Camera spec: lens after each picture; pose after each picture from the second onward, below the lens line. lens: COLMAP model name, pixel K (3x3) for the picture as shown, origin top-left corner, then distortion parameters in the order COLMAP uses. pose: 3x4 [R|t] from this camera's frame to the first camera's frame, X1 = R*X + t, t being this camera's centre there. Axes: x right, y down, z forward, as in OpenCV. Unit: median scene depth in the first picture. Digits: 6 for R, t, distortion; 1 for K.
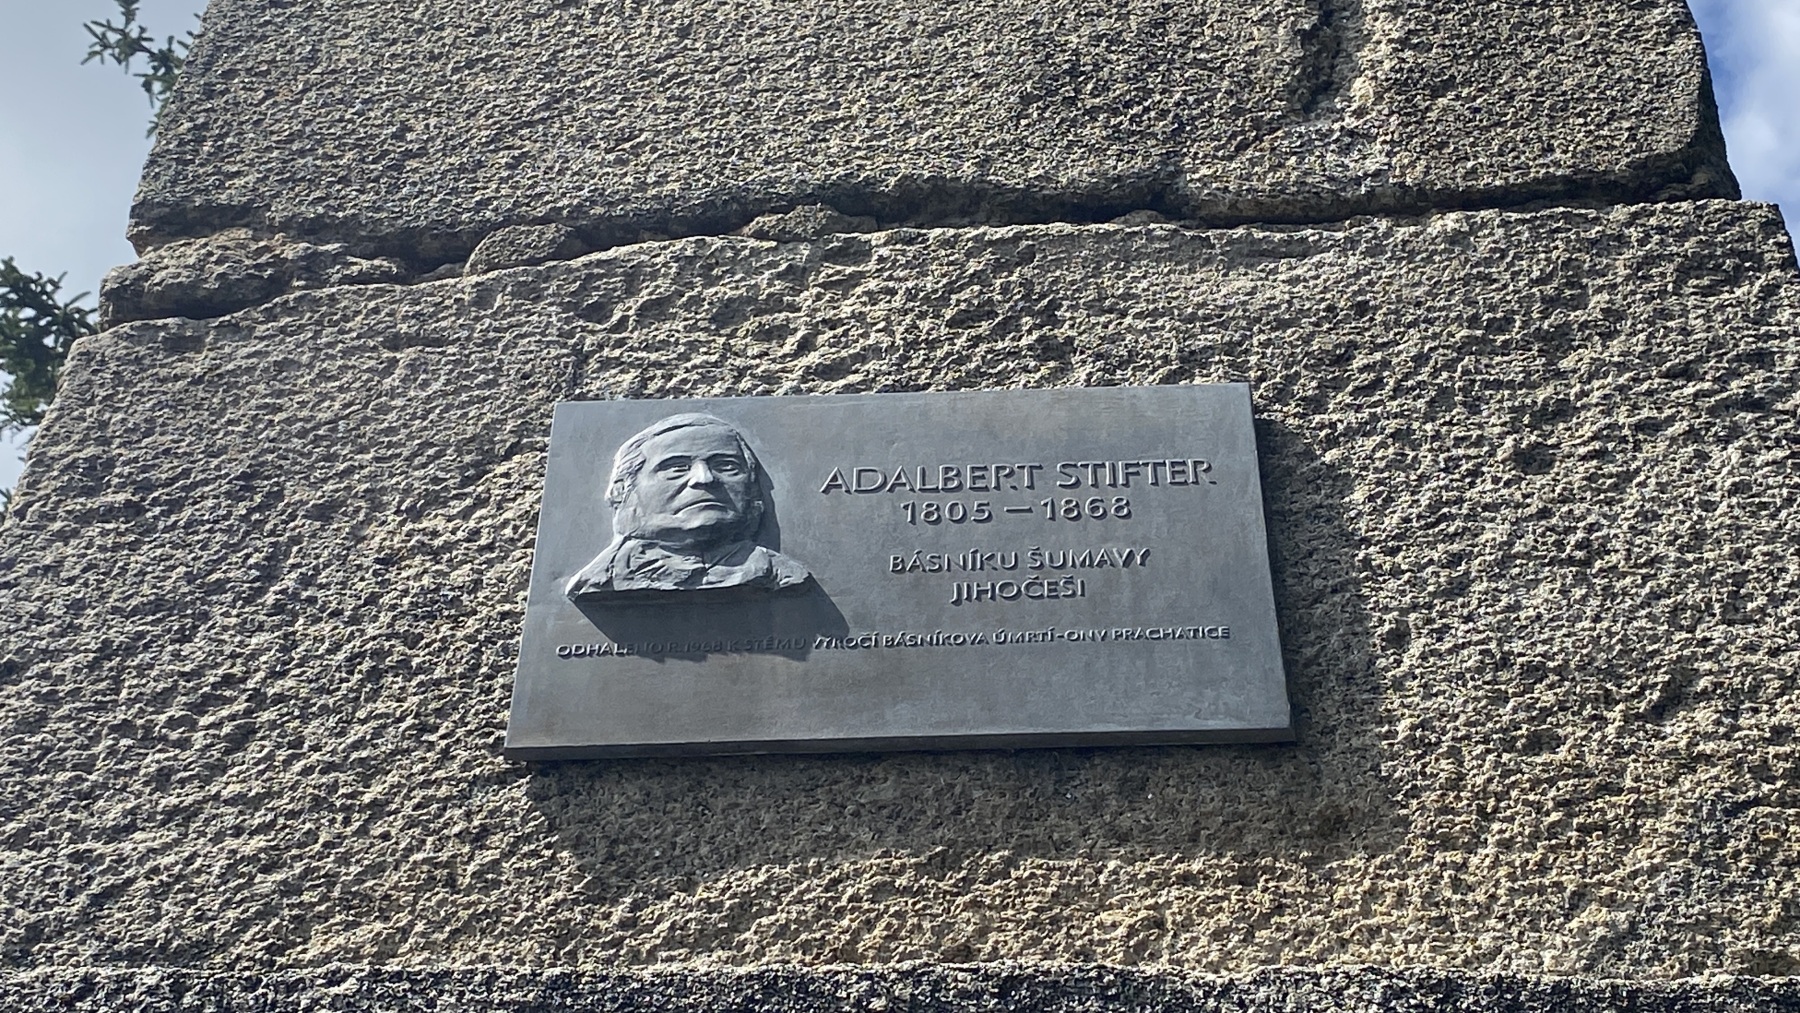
lens RADIAL K [[2671.7, 0, 910.2], [0, 2671.7, 504.1], [0, 0, 1]] dist [0.133780, 0.000000]
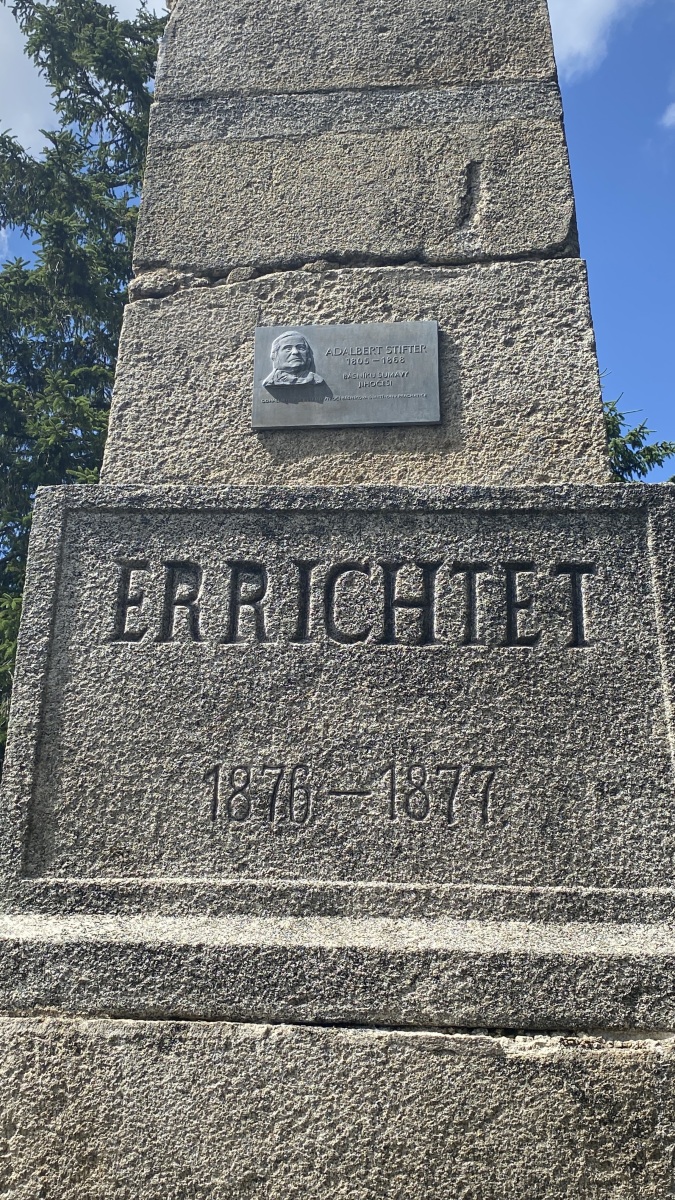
lens RADIAL K [[1301.1, 0, 337.8], [0, 1301.1, 599.9], [0, 0, 1]] dist [-0.001682, 0.000000]
pose [[0.999770, -0.007132, -0.020238, 0.019873], [0.013577, 0.940592, 0.339266, -0.304052], [0.016616, -0.339463, 0.940473, -0.884899]]
